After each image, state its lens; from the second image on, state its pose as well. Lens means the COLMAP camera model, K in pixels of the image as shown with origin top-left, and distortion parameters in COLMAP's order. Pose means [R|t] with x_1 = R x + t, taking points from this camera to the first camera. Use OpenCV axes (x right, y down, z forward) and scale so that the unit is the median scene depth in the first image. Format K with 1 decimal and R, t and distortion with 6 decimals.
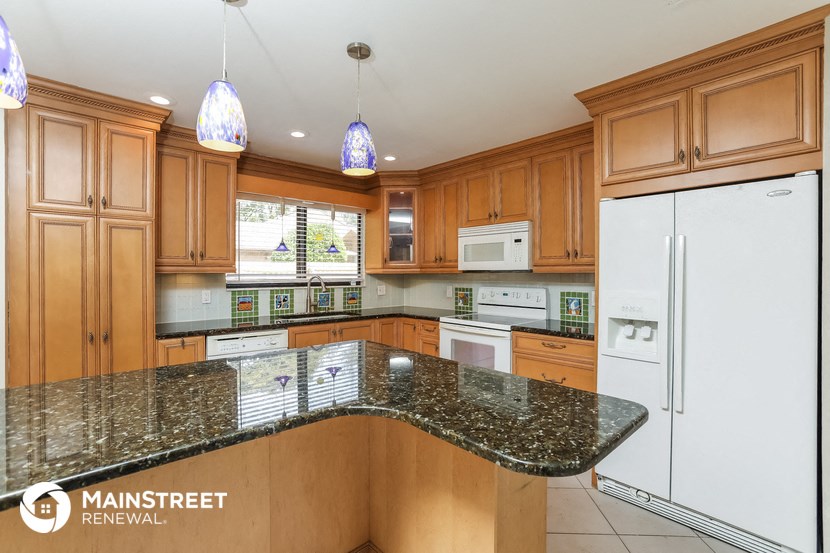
lens RADIAL K [[373.8, 0, 417.0], [0, 373.8, 274.0], [0, 0, 1]] dist [-0.001569, 0.000045]
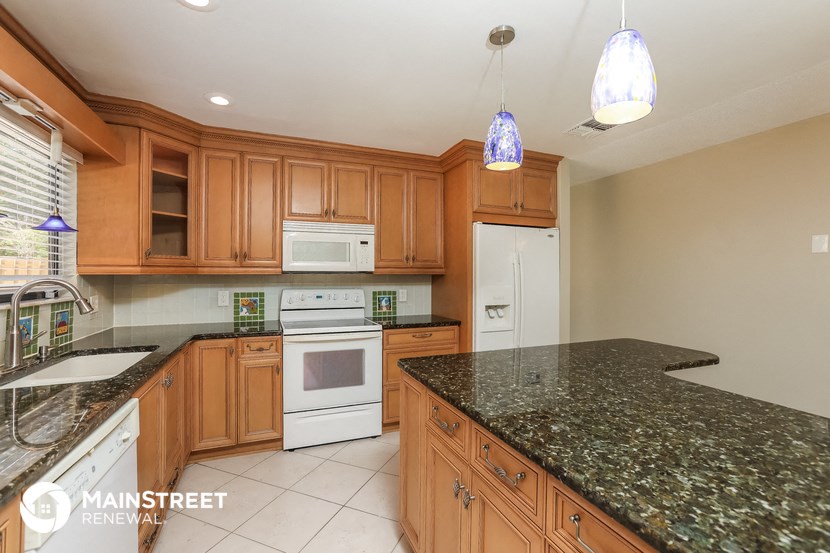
lens RADIAL K [[373.8, 0, 416.5], [0, 373.8, 275.8], [0, 0, 1]] dist [-0.001569, 0.000045]
pose [[0.370312, -0.001113, 0.928907, -0.603938], [-0.002732, 0.999994, 0.002287, -0.001449], [-0.928903, -0.003385, 0.370307, 0.469001]]
